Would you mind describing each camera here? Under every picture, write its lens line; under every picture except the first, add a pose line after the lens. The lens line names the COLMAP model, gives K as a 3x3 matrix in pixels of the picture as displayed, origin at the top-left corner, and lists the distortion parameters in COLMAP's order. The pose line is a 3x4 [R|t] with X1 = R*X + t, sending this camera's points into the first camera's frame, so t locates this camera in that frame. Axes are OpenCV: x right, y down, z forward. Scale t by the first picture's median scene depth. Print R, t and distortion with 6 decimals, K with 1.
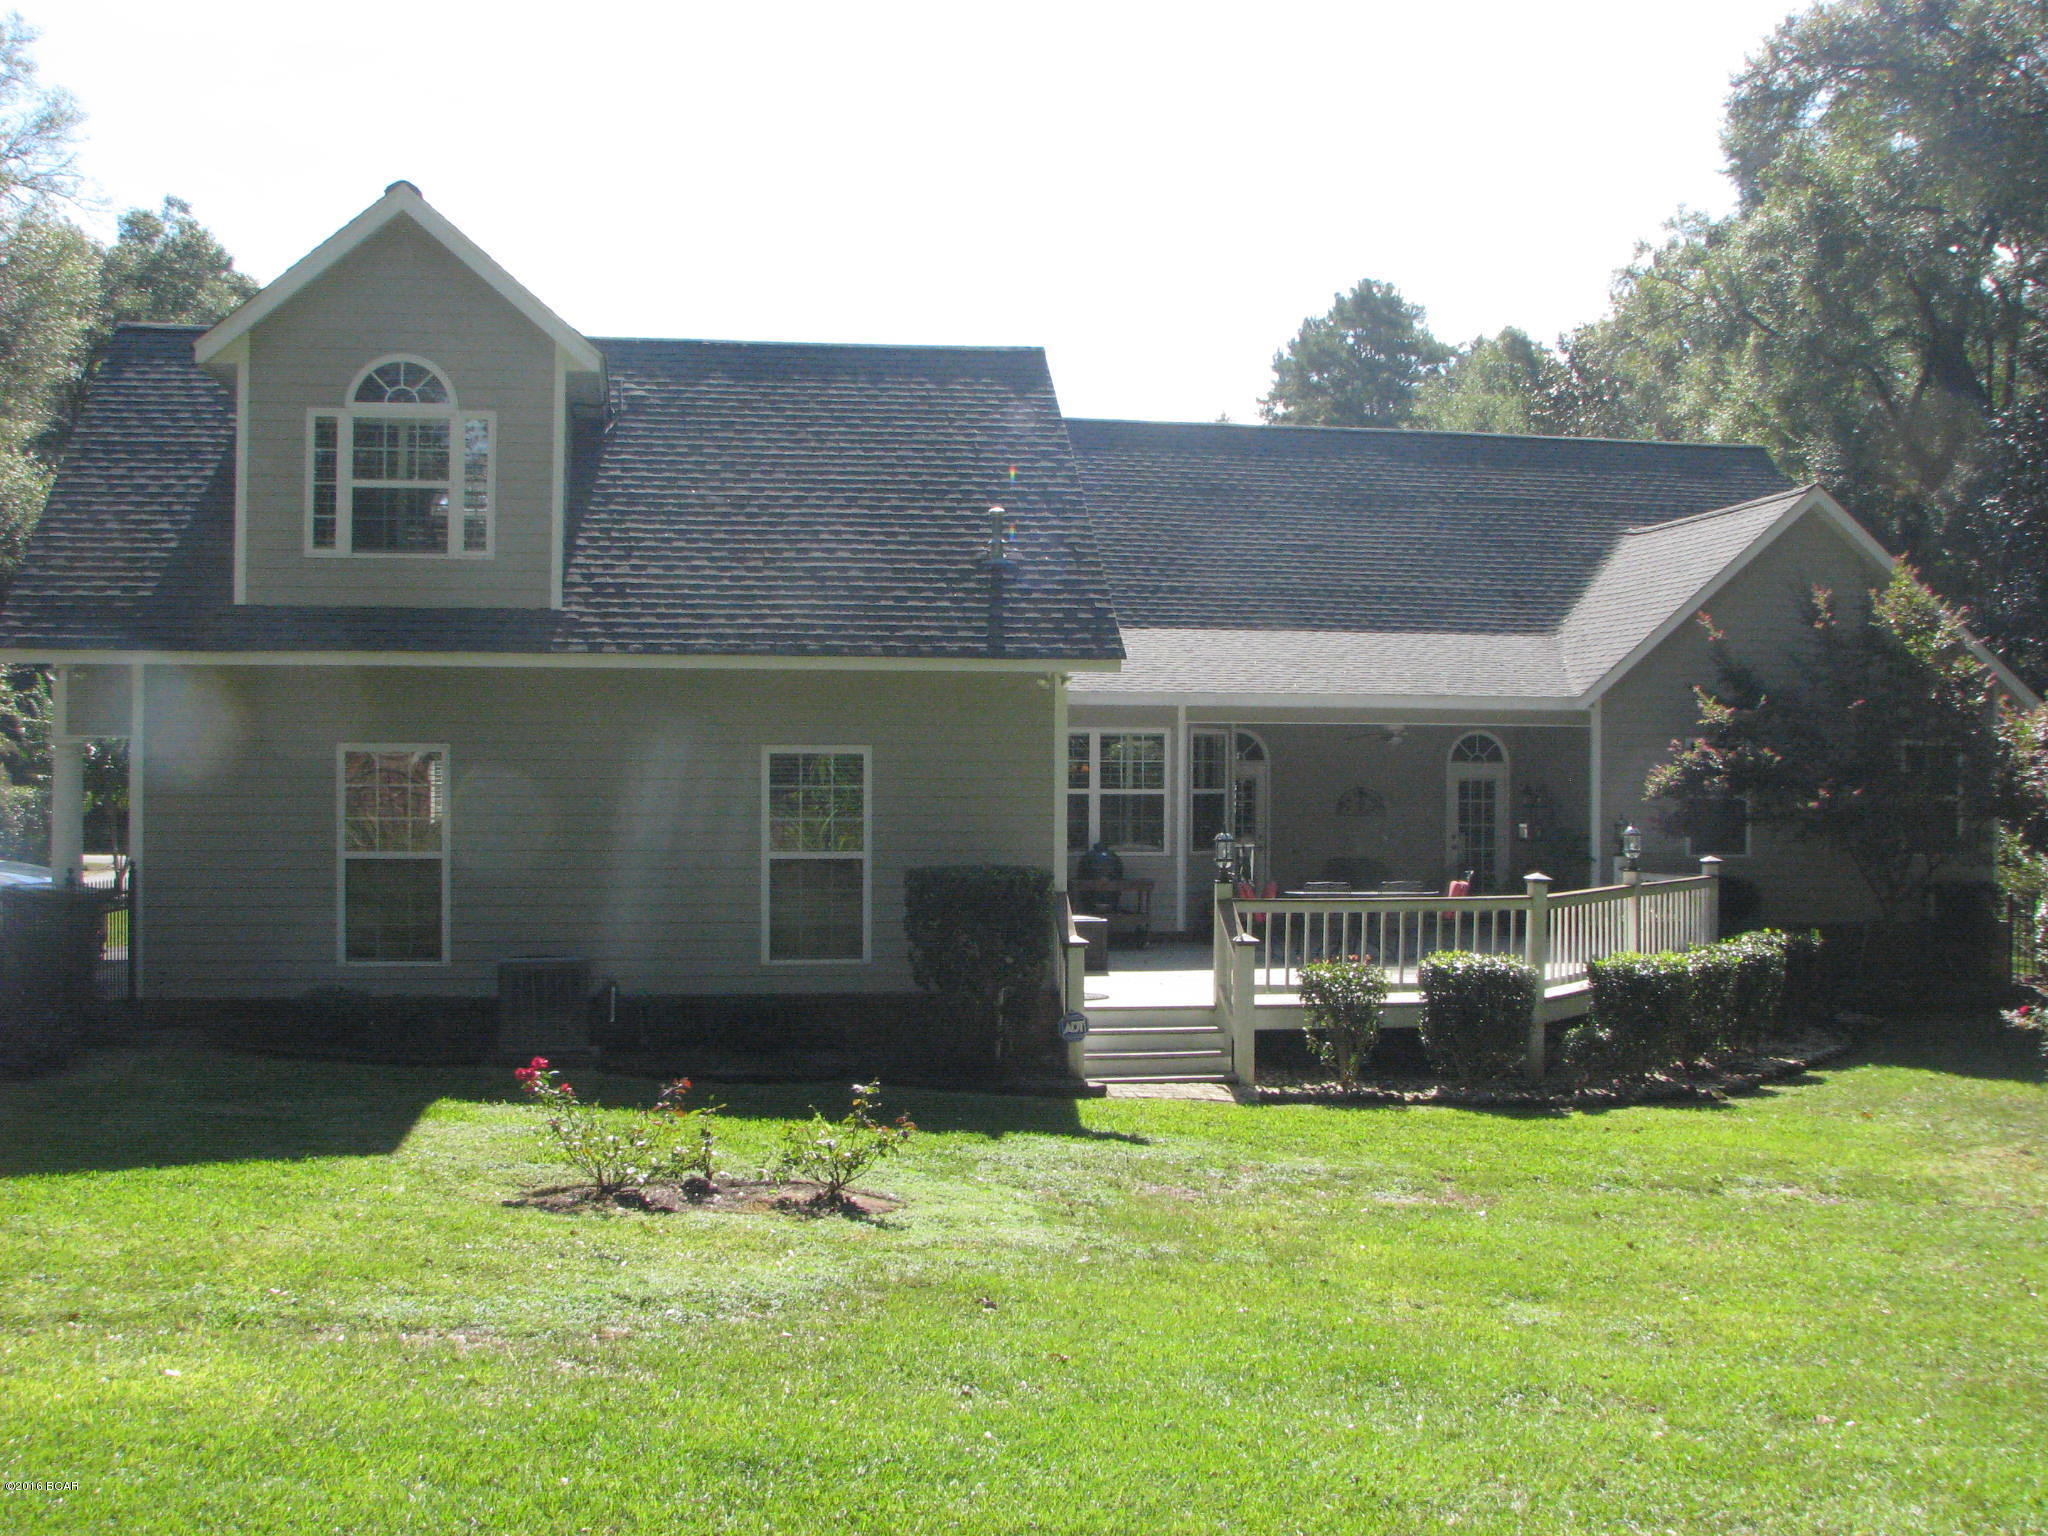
lens RADIAL K [[2226.9, 0, 1024.0], [0, 2226.9, 768.0], [0, 0, 1]] dist [-0.205293, 0.297006]
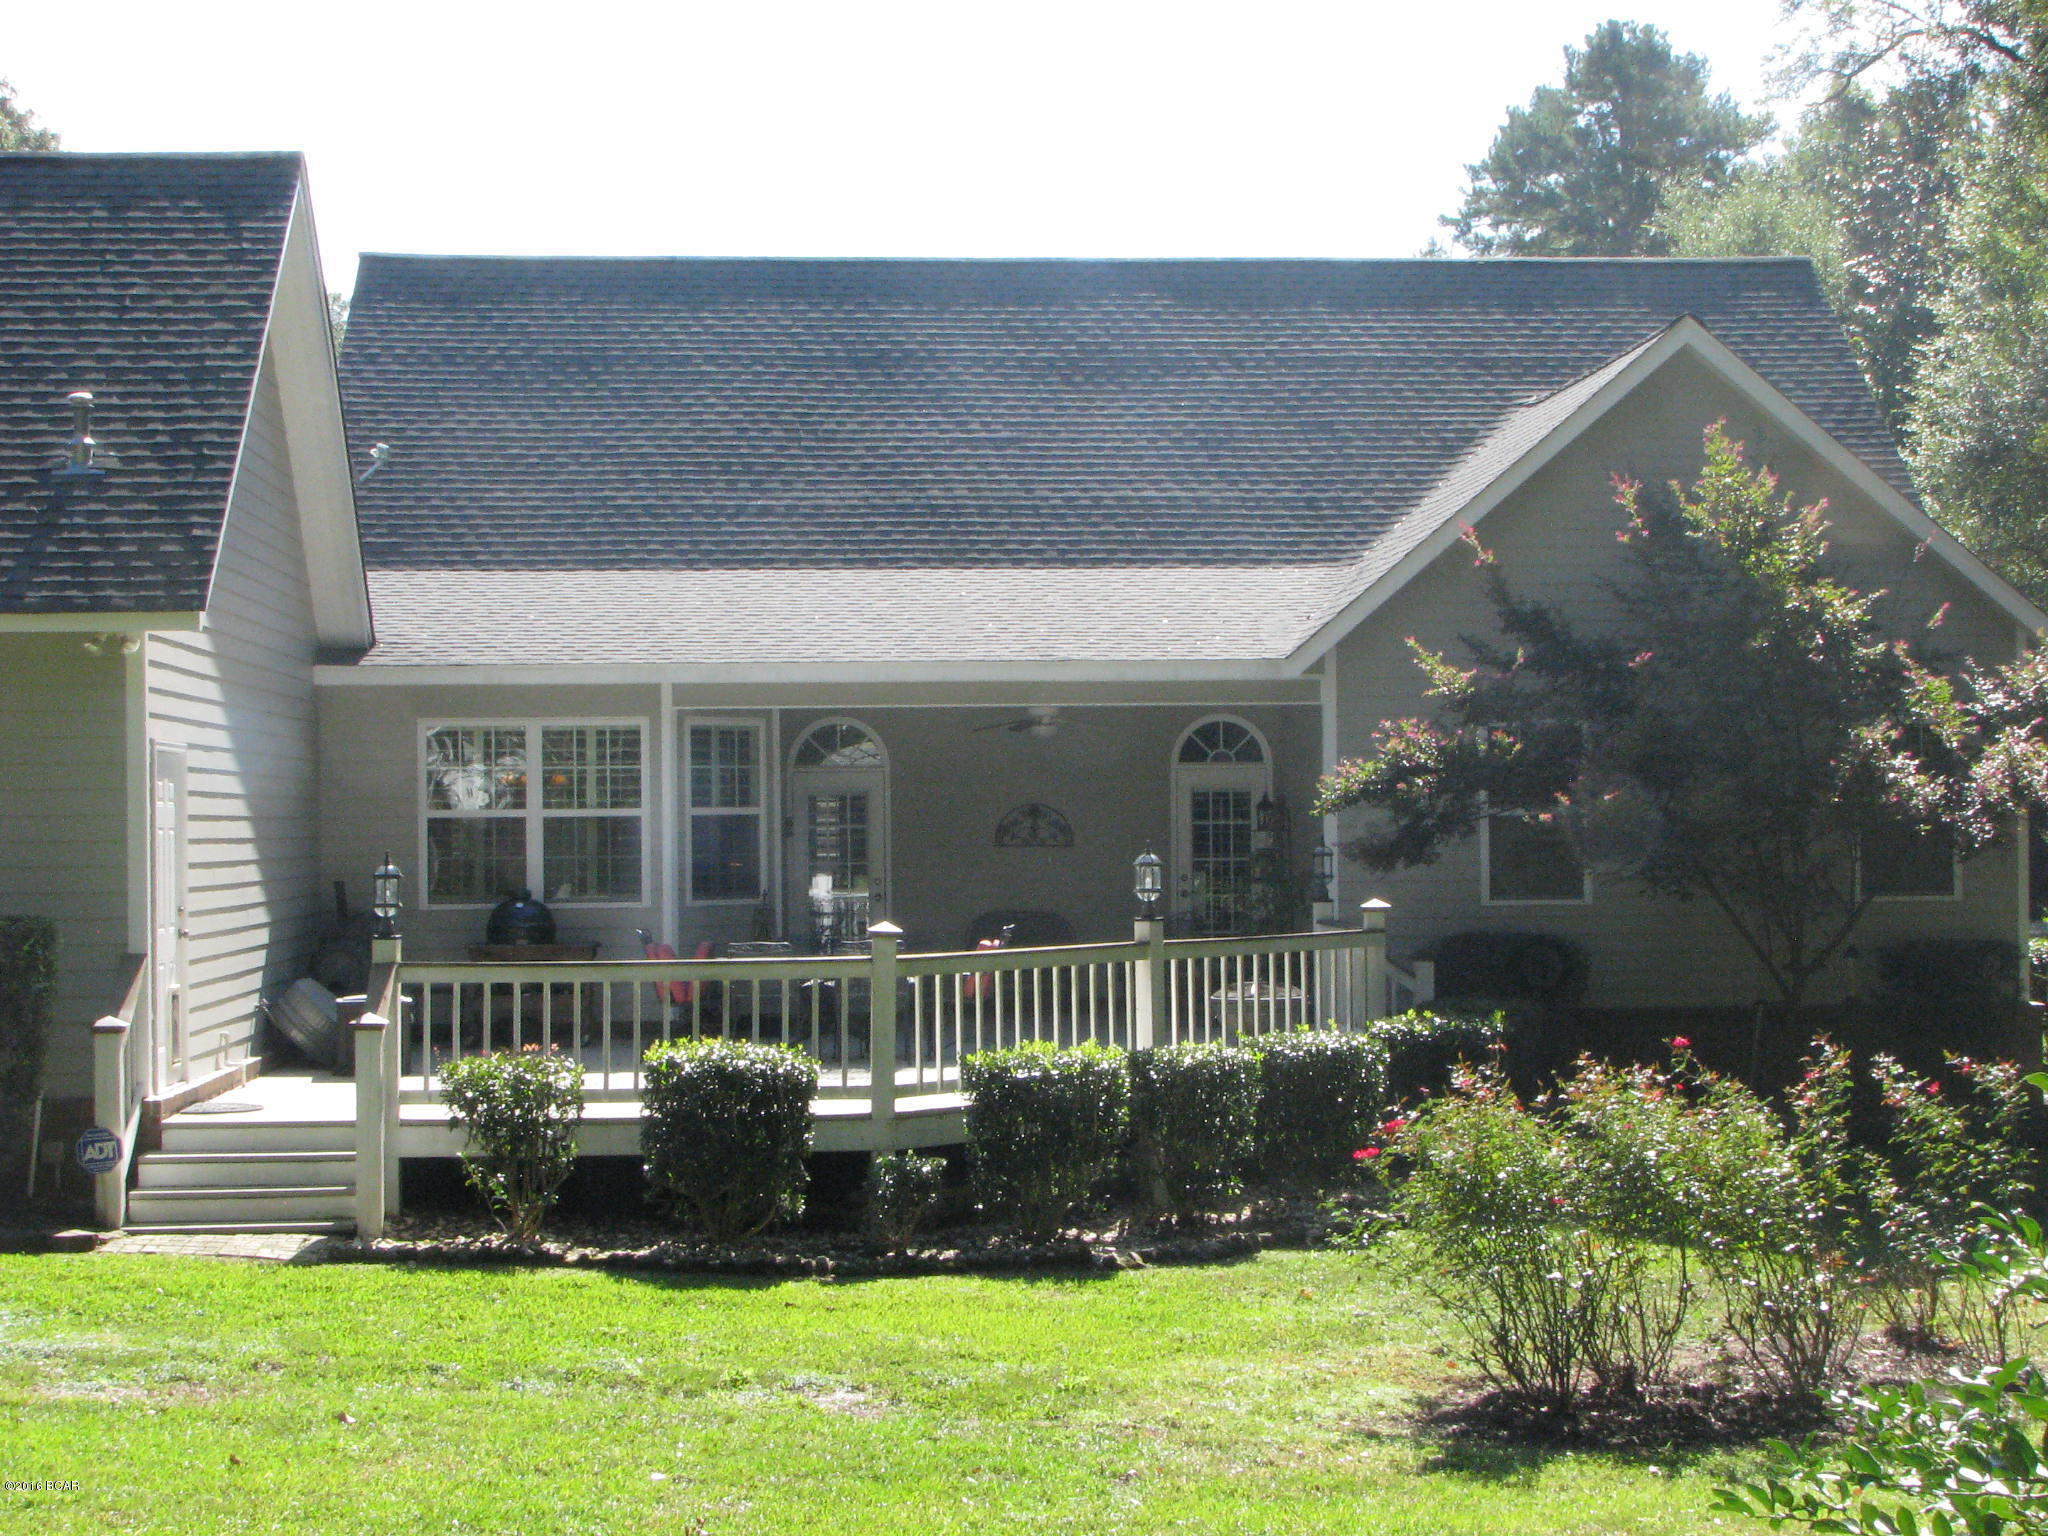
lens RADIAL K [[3391.3, 0, 1023.9], [0, 3391.3, 807.1], [0, 0, 1]] dist [-0.005498, 0.197876]
pose [[0.994578, -0.013304, -0.103142, 0.293729], [0.013526, 0.999907, 0.001454, 0.009564], [0.103113, -0.002841, 0.994666, -0.004960]]
